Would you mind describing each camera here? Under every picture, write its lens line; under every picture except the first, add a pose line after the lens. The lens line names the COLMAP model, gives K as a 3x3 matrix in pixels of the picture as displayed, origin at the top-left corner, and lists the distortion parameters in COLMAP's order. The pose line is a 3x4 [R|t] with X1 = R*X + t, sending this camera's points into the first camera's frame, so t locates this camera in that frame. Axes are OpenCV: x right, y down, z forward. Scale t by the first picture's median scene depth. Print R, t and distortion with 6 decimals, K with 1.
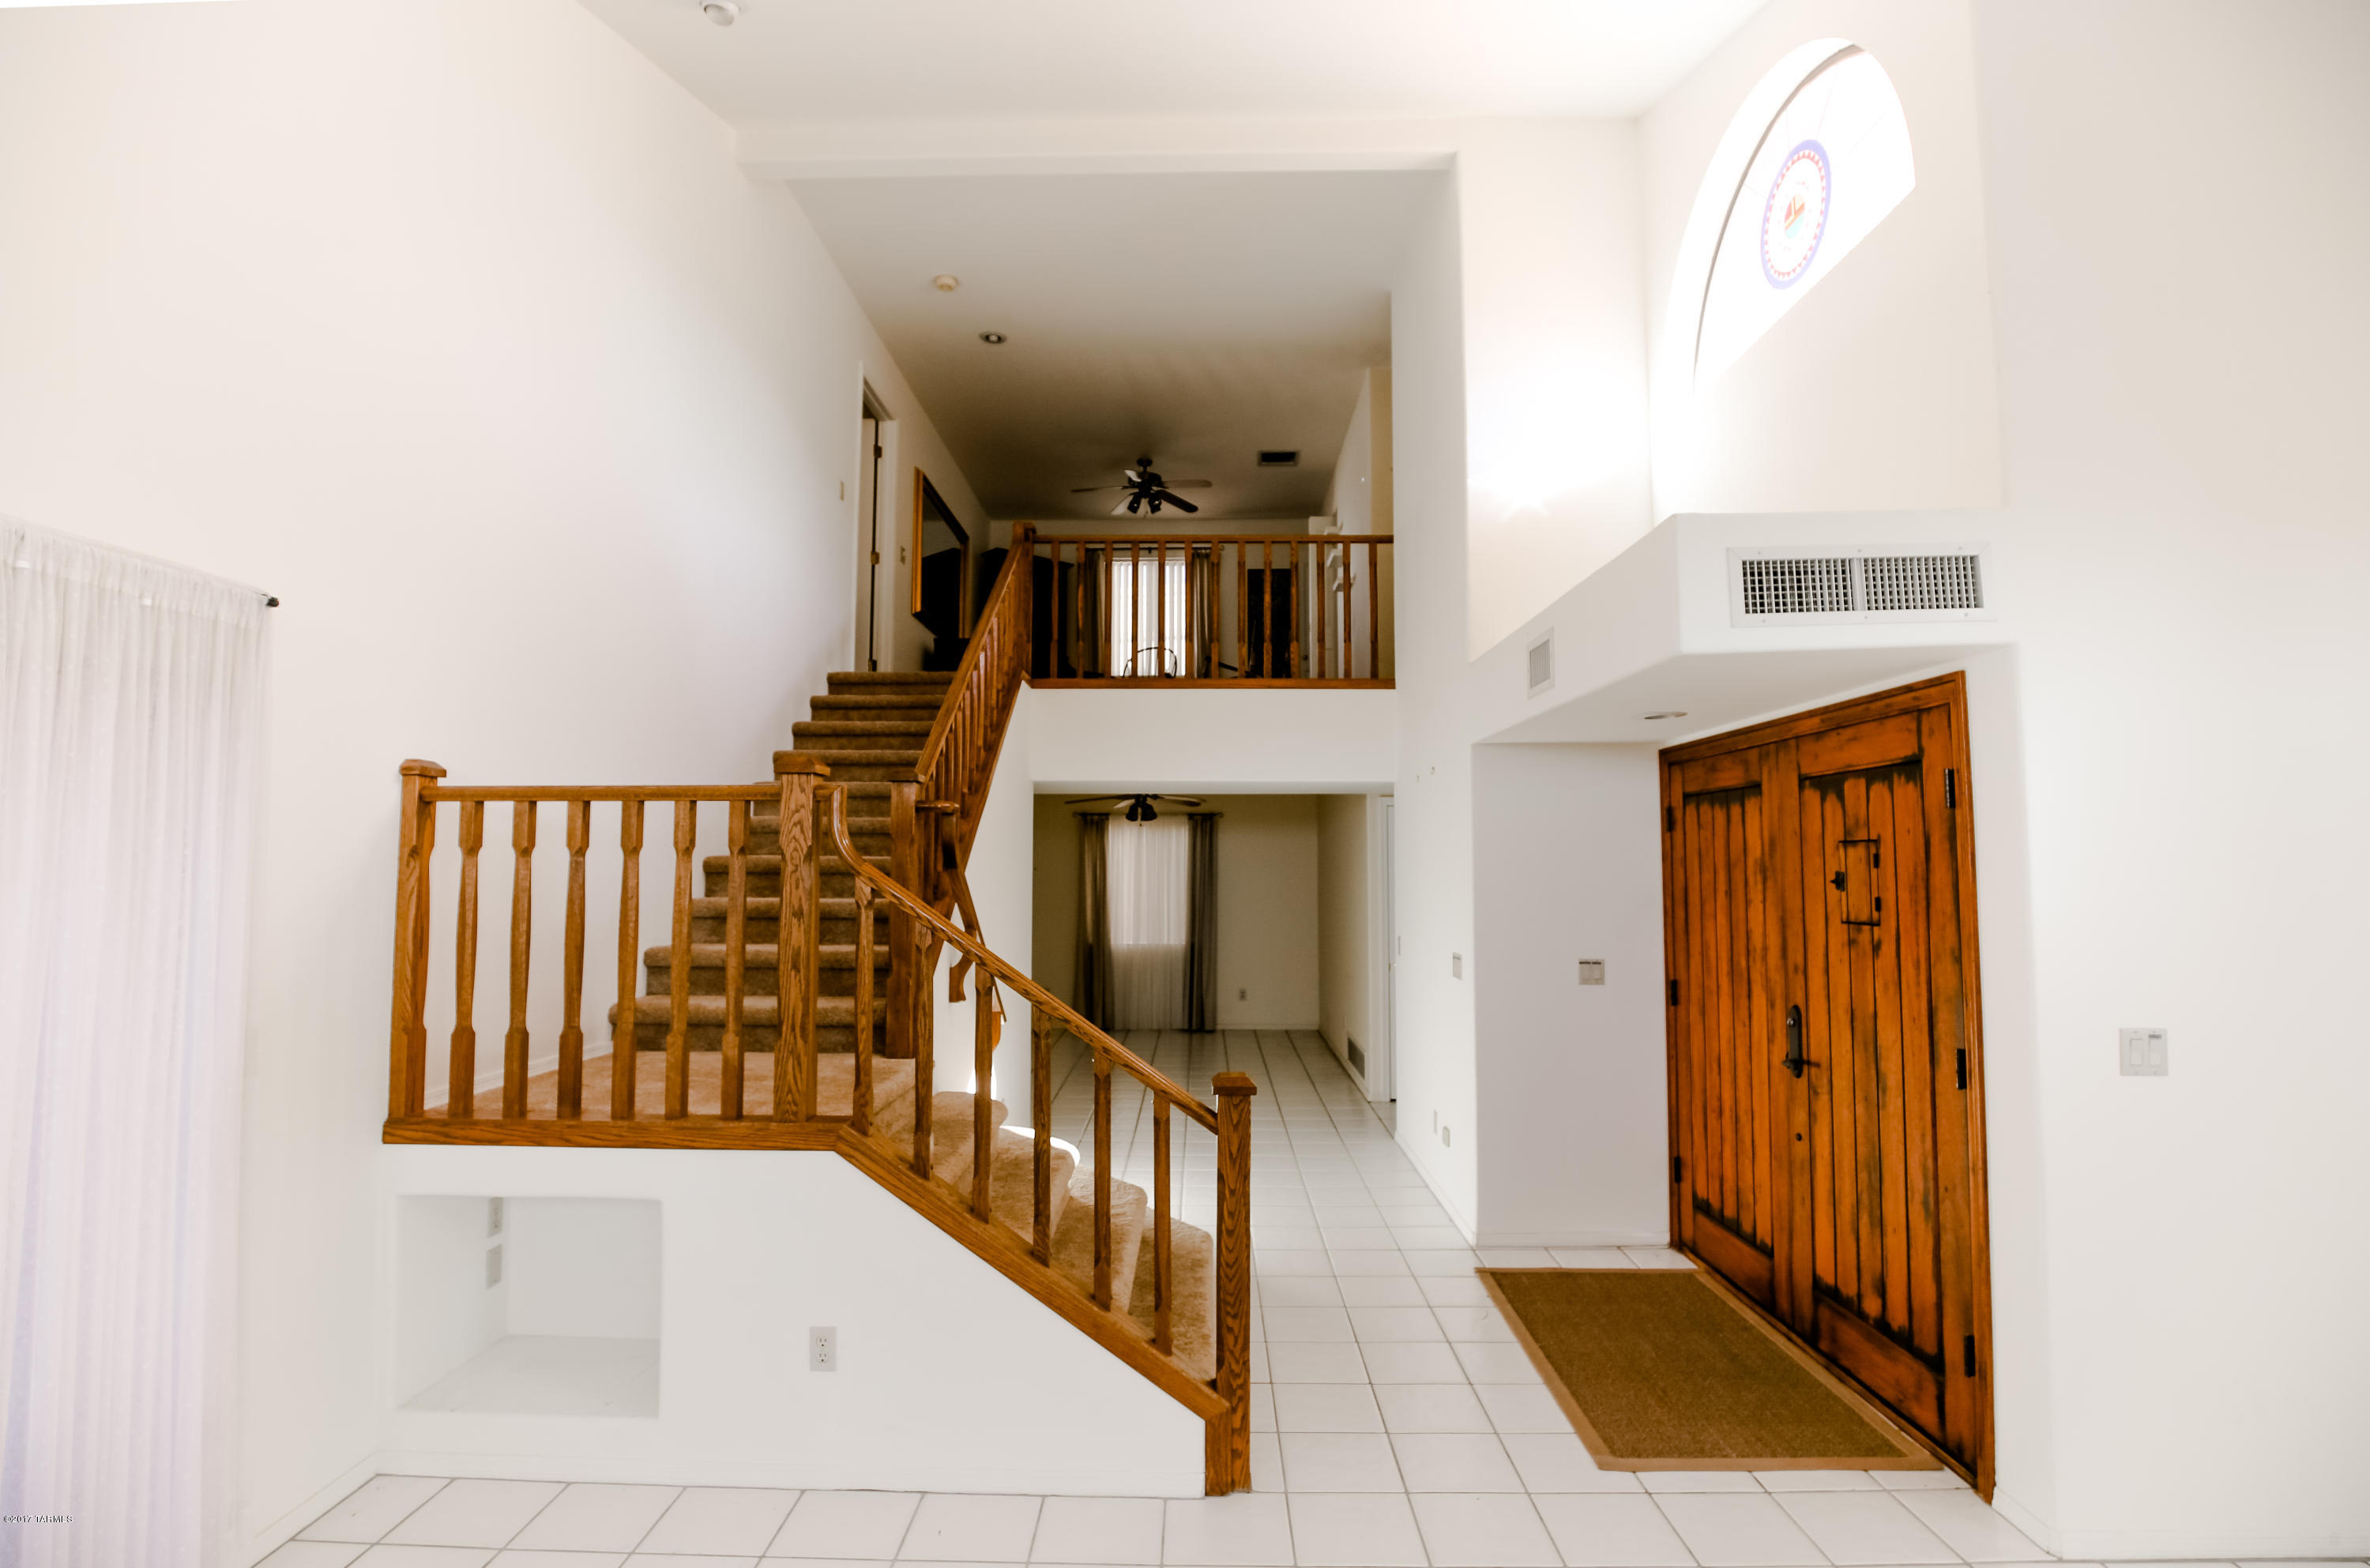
lens RADIAL K [[1105.3, 0, 1174.9], [0, 1105.3, 788.4], [0, 0, 1]] dist [-0.029310, -0.000621]
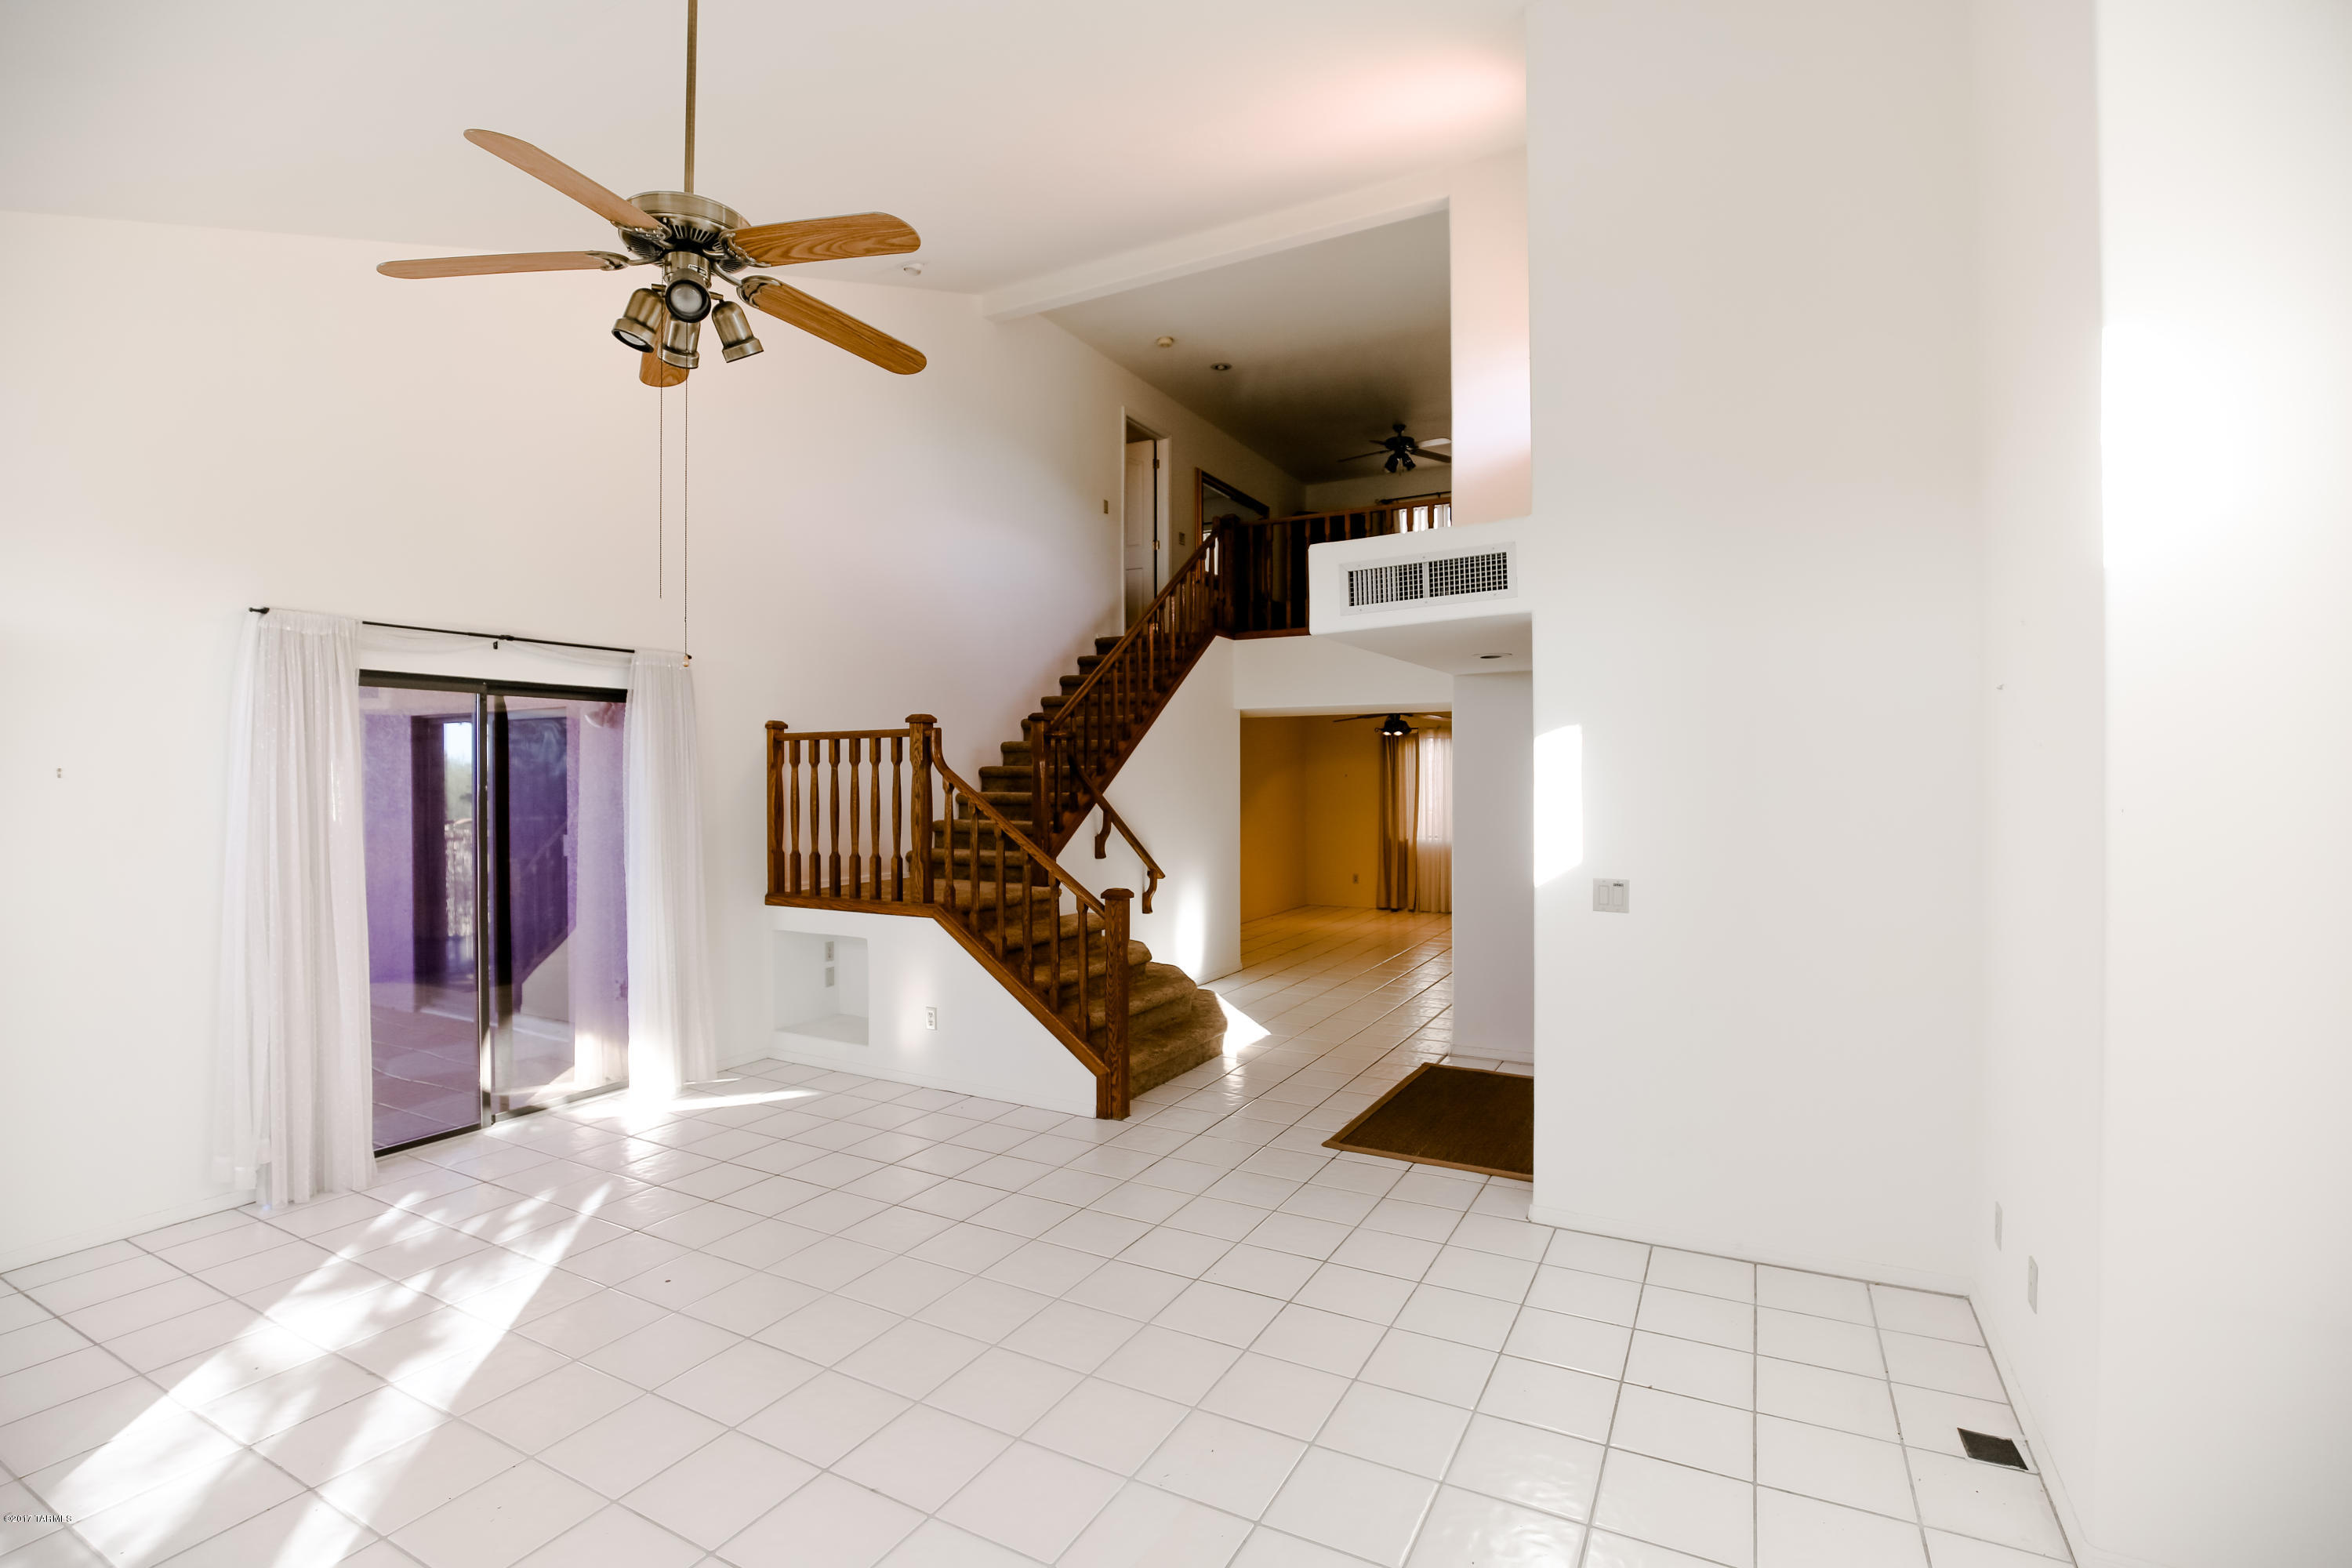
lens RADIAL K [[1097.0, 0, 1195.5], [0, 1097.0, 777.1], [0, 0, 1]] dist [-0.029310, -0.000621]
pose [[0.890079, -0.003785, -0.455791, 0.857223], [0.035908, 0.997440, 0.061840, -0.016891], [0.454390, -0.071409, 0.887936, -0.421431]]
